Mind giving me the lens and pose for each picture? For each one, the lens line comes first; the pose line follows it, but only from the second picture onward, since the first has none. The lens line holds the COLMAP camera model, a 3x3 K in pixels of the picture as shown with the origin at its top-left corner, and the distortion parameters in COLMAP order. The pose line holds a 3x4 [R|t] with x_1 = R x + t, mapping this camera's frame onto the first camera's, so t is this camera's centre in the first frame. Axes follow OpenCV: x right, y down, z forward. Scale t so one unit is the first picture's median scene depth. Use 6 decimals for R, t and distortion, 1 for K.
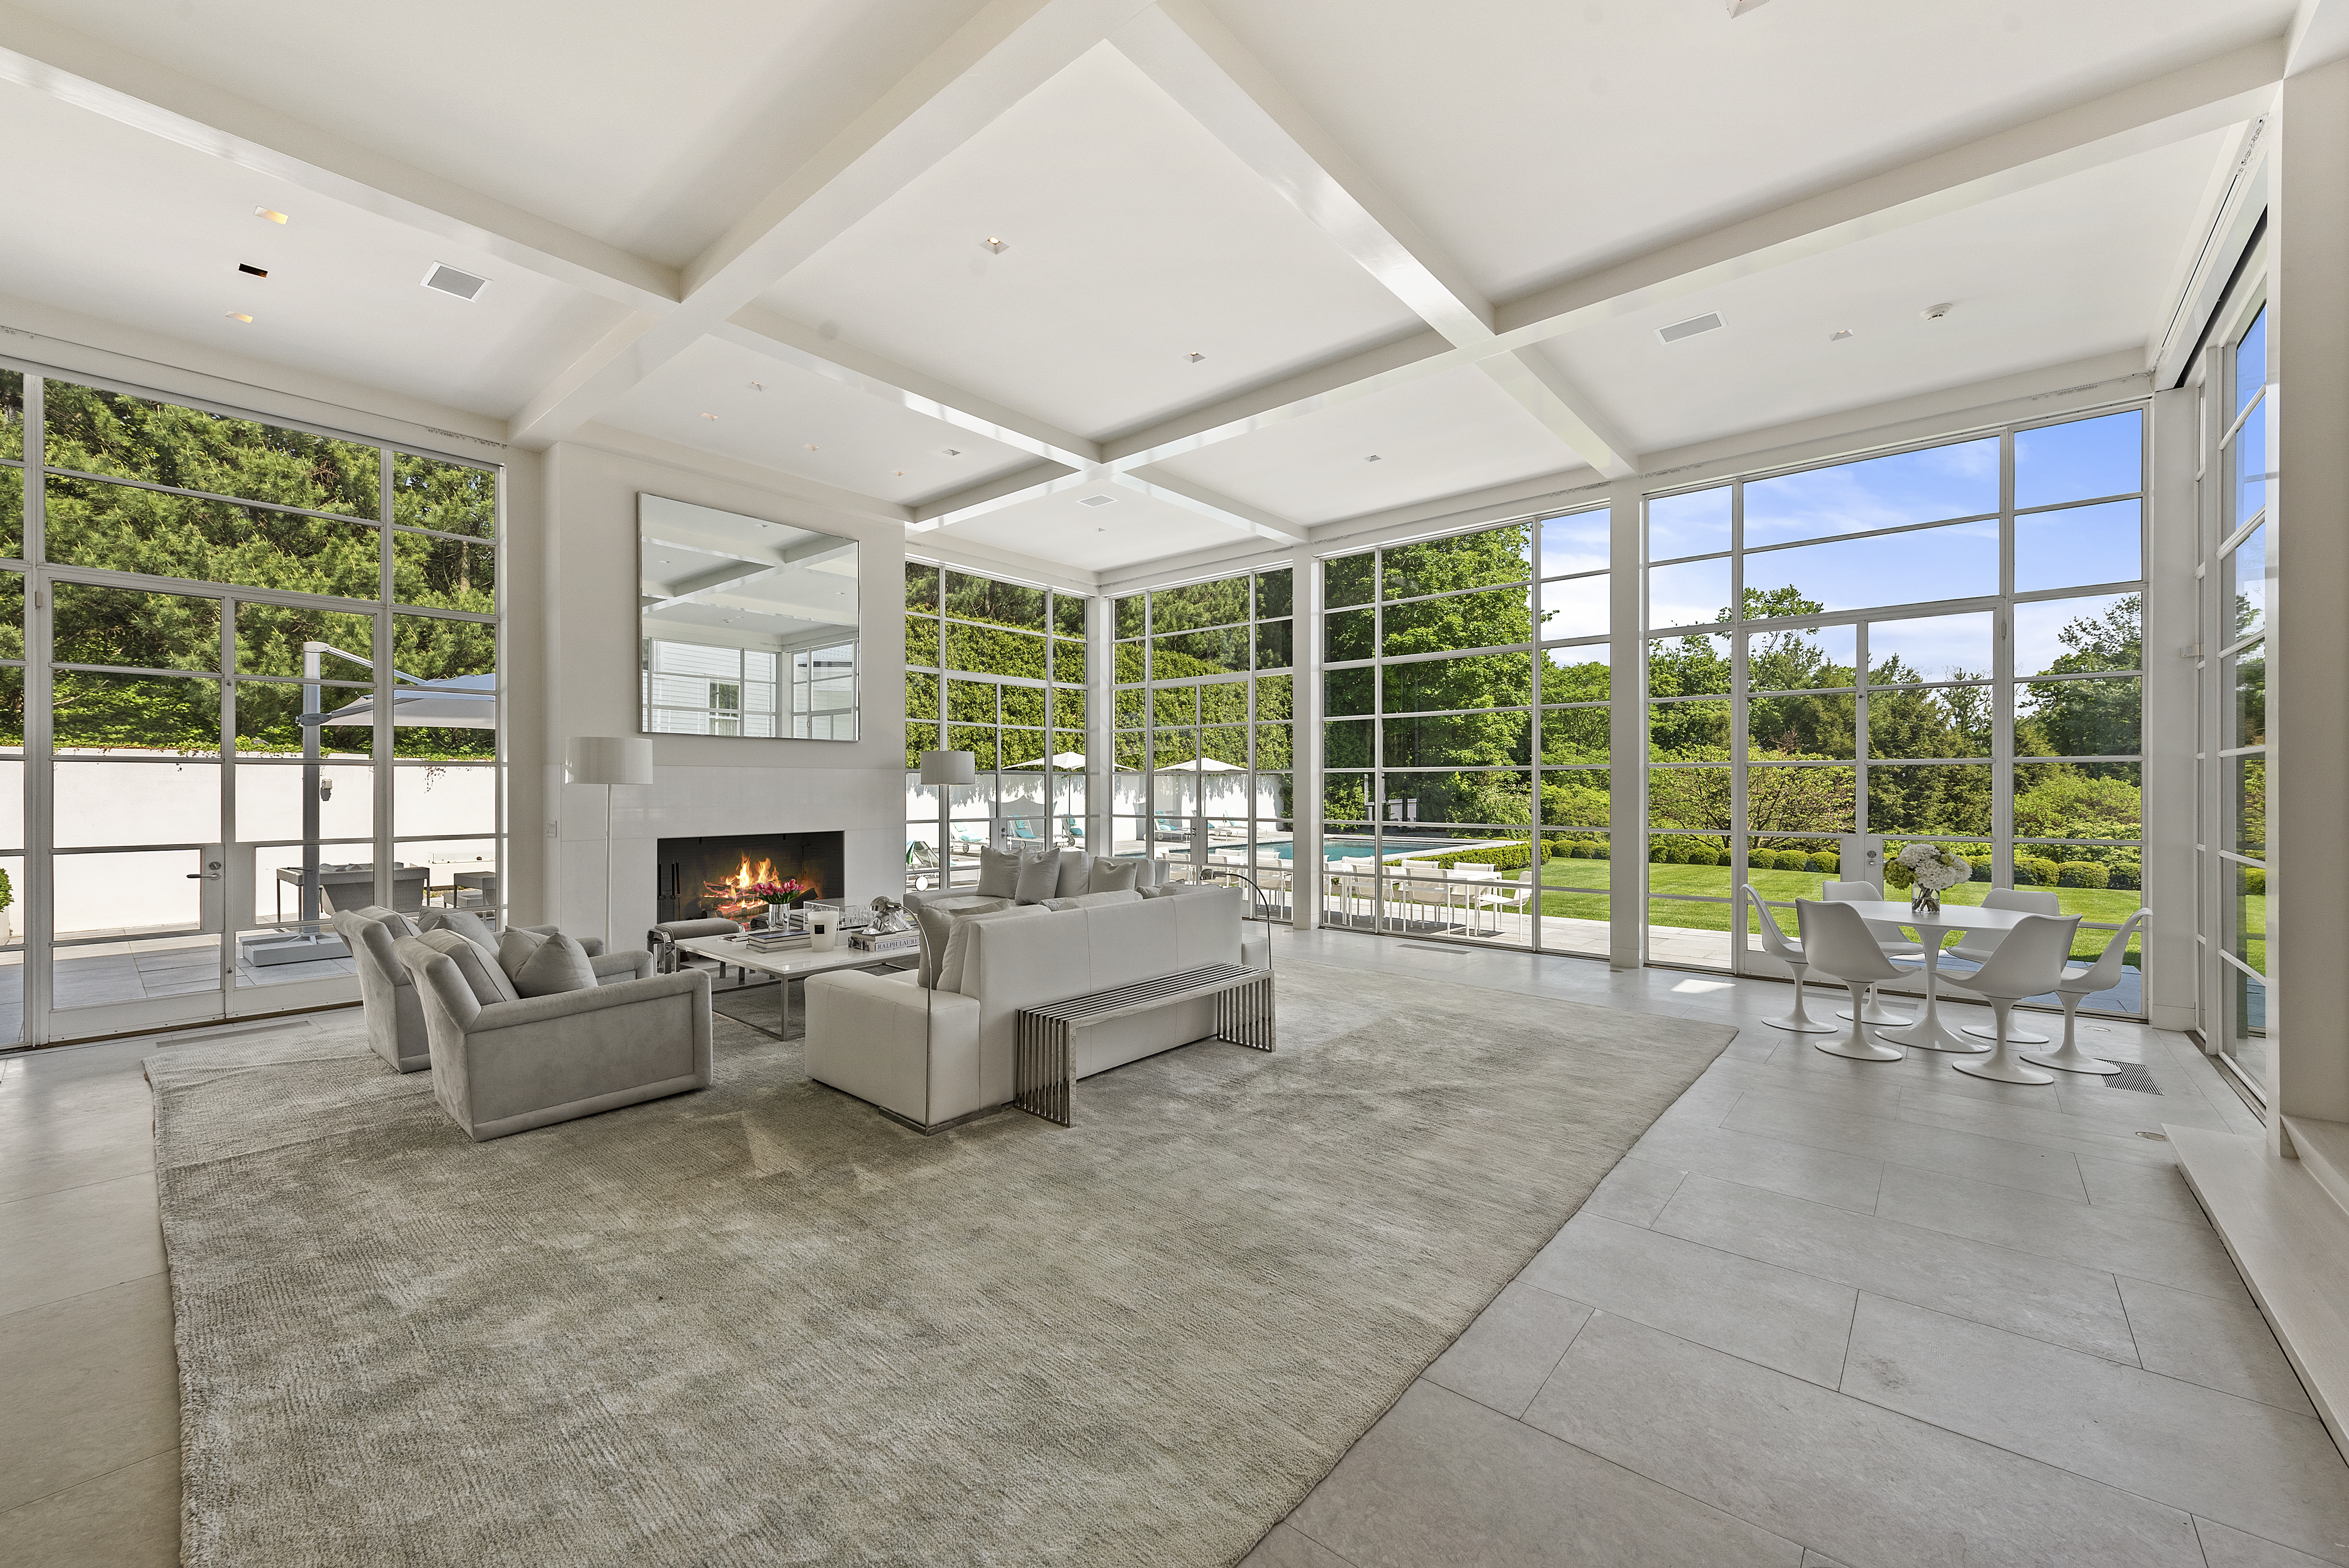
lens RADIAL K [[910.2, 0, 1174.5], [0, 910.2, 784.0], [0, 0, 1]] dist [0.000371, 0.000173]
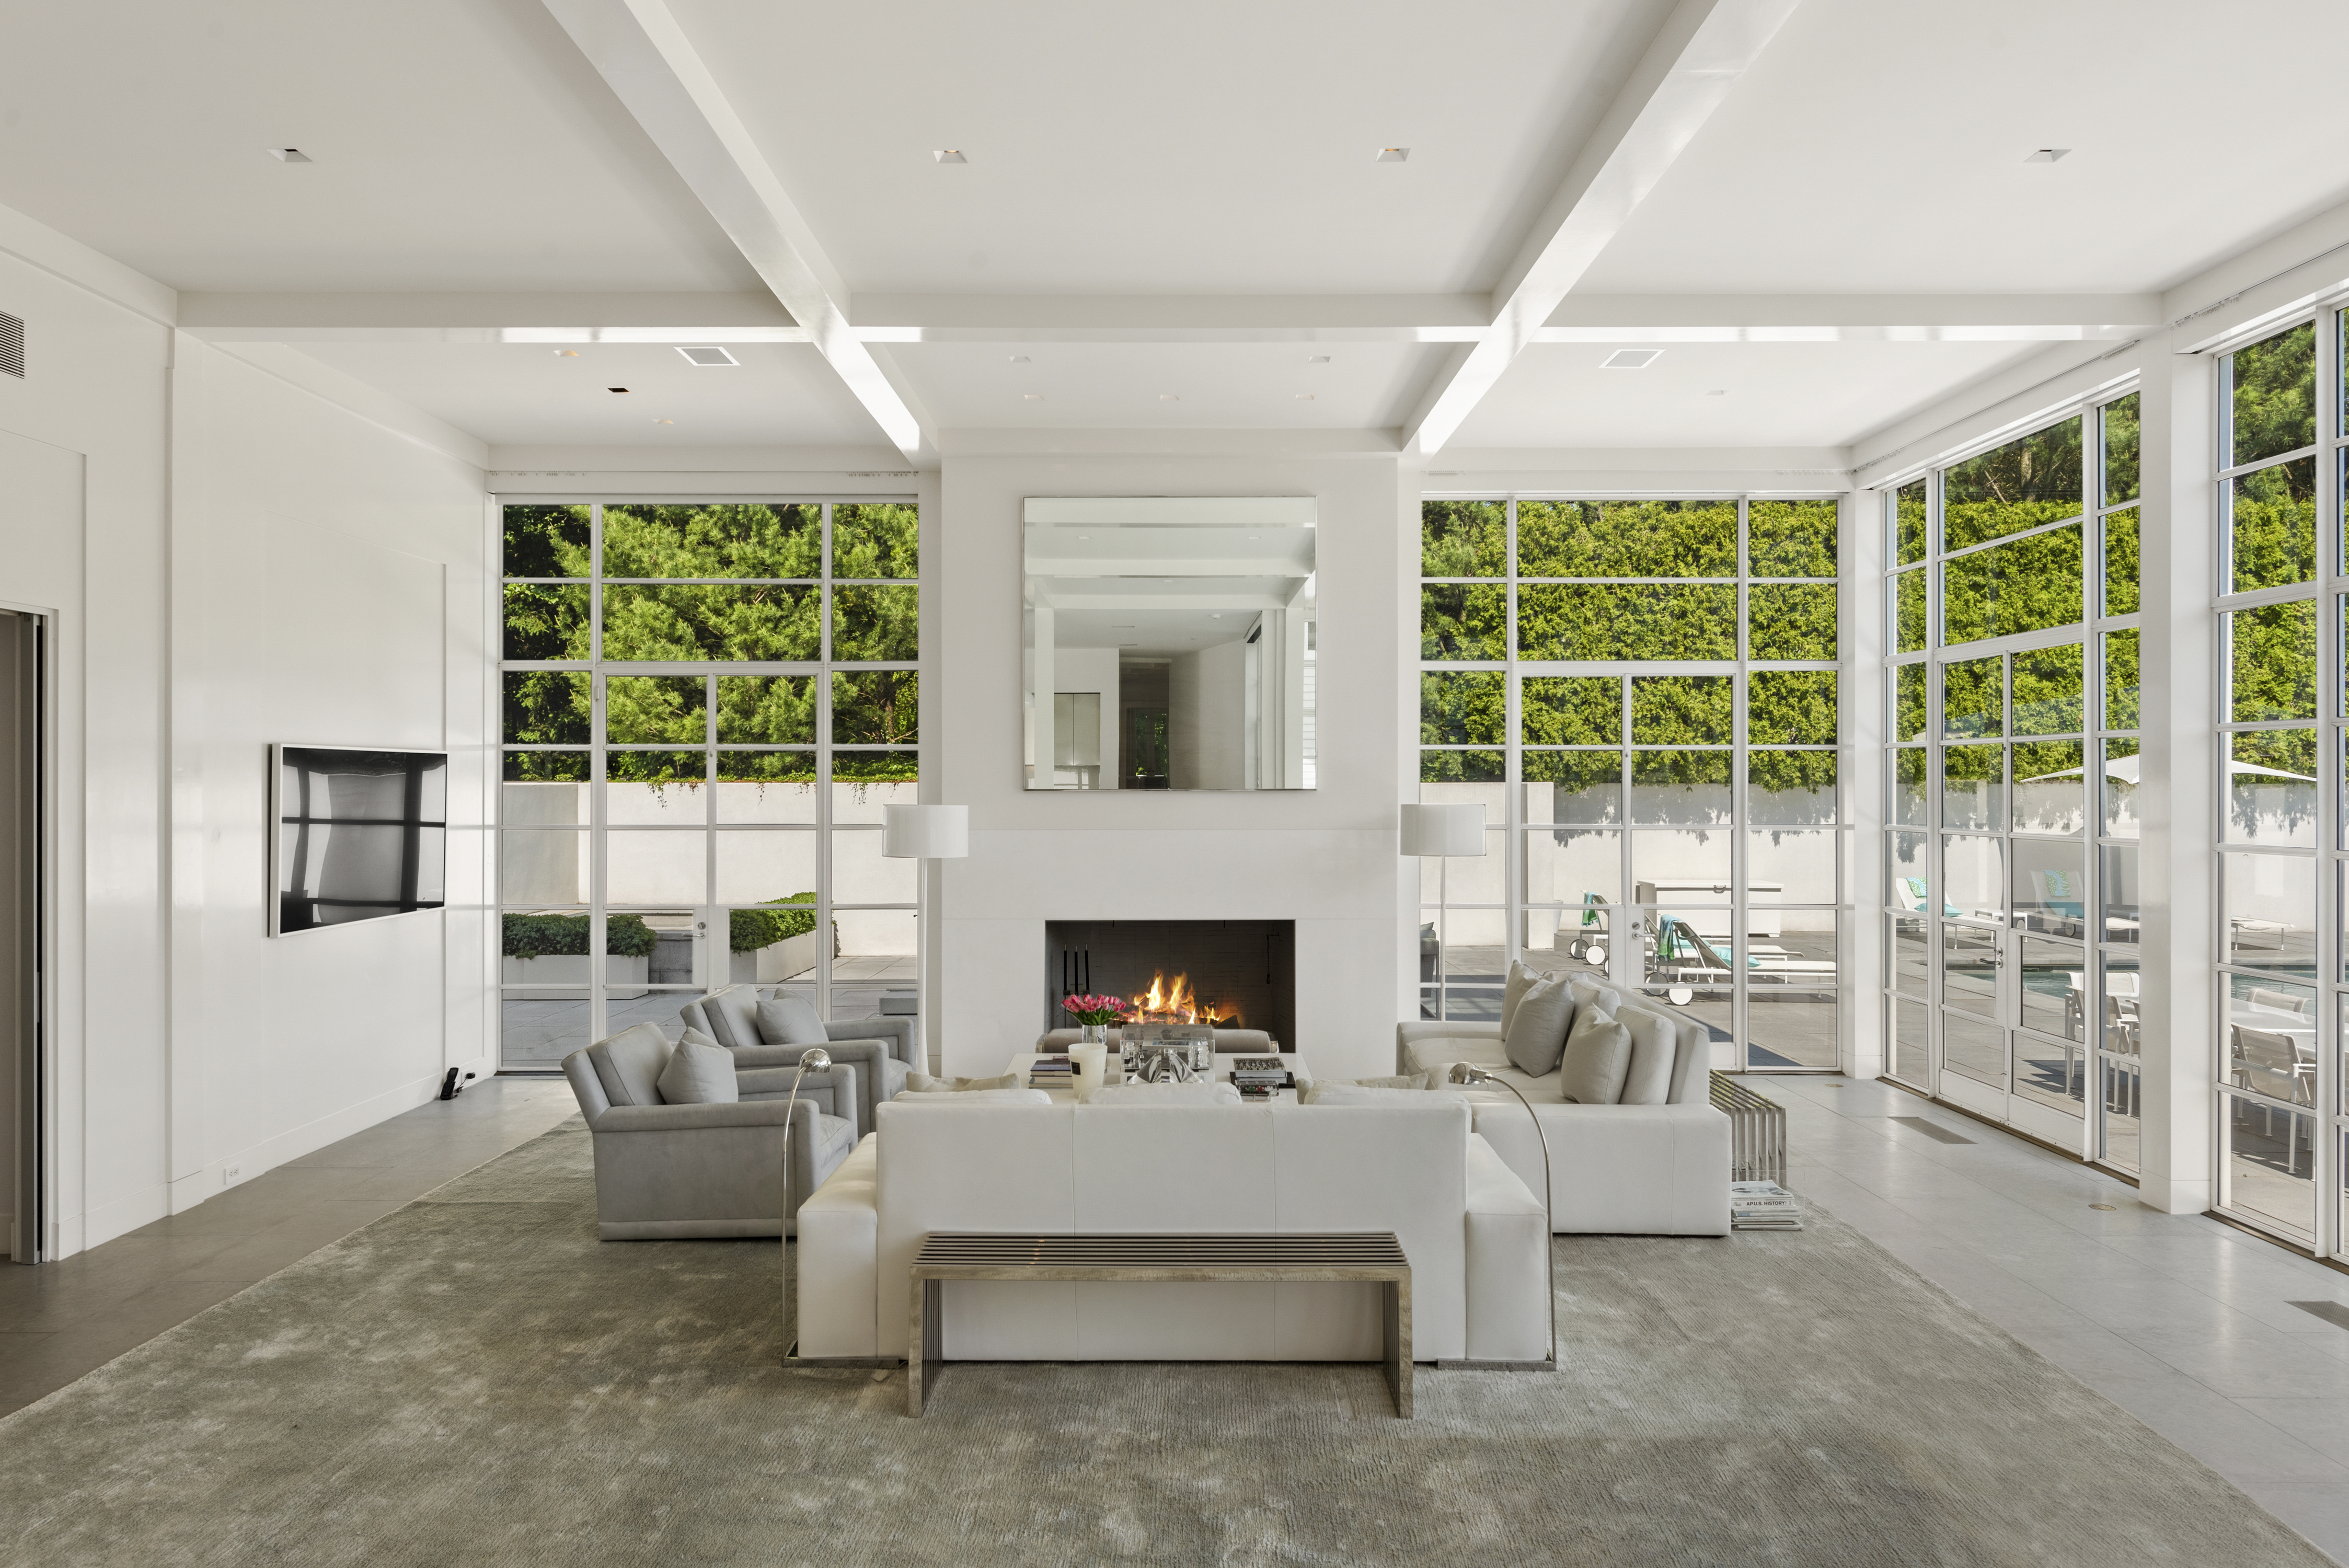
lens RADIAL K [[1482.0, 0, 1174.5], [0, 1482.0, 784.0], [0, 0, 1]] dist [0.001043, 0.001394]
pose [[0.651462, 0.000812, -0.758681, 0.735617], [0.000918, 0.999998, 0.001859, -0.093011], [0.758681, -0.001908, 0.651460, 0.350203]]
